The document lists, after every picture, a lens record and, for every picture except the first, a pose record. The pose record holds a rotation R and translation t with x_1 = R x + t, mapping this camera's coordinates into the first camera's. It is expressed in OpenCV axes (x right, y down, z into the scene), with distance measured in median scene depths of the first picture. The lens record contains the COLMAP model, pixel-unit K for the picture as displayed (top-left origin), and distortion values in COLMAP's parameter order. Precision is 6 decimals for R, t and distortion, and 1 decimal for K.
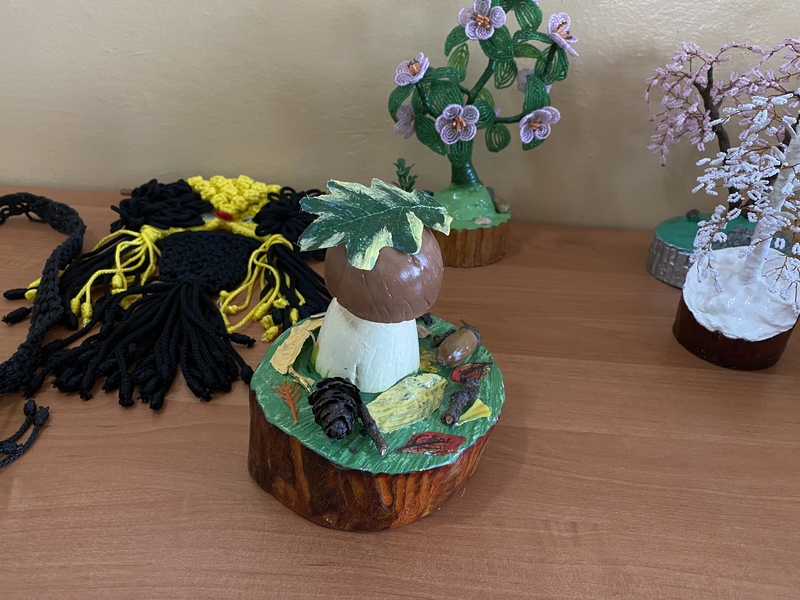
lens RADIAL K [[607.3, 0, 399.4], [0, 607.3, 289.6], [0, 0, 1]] dist [0.015921, 0.001013]
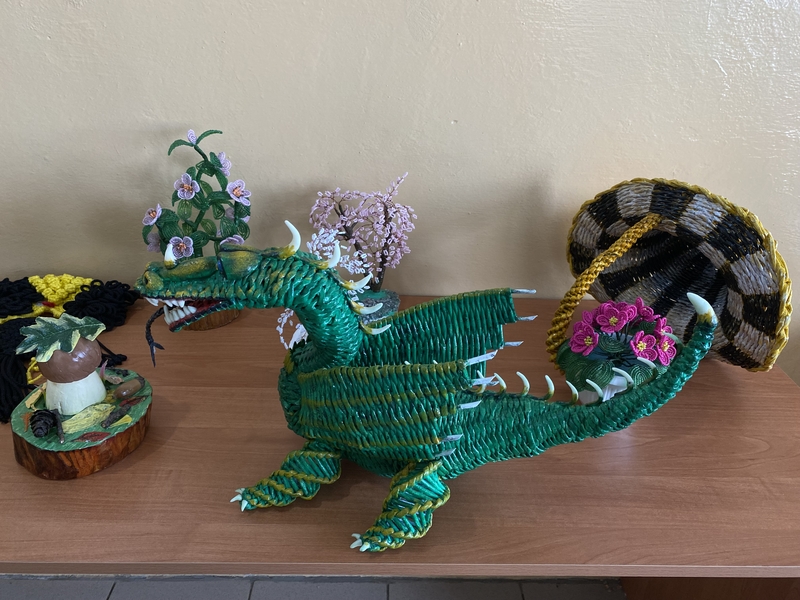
lens RADIAL K [[606.7, 0, 400.0], [0, 606.7, 300.0], [0, 0, 1]] dist [0.006891, 0.002705]
pose [[0.997288, -0.049310, 0.054634, 0.726128], [0.049109, 0.998781, 0.005009, -0.130910], [-0.054814, -0.002312, 0.998494, -0.841404]]
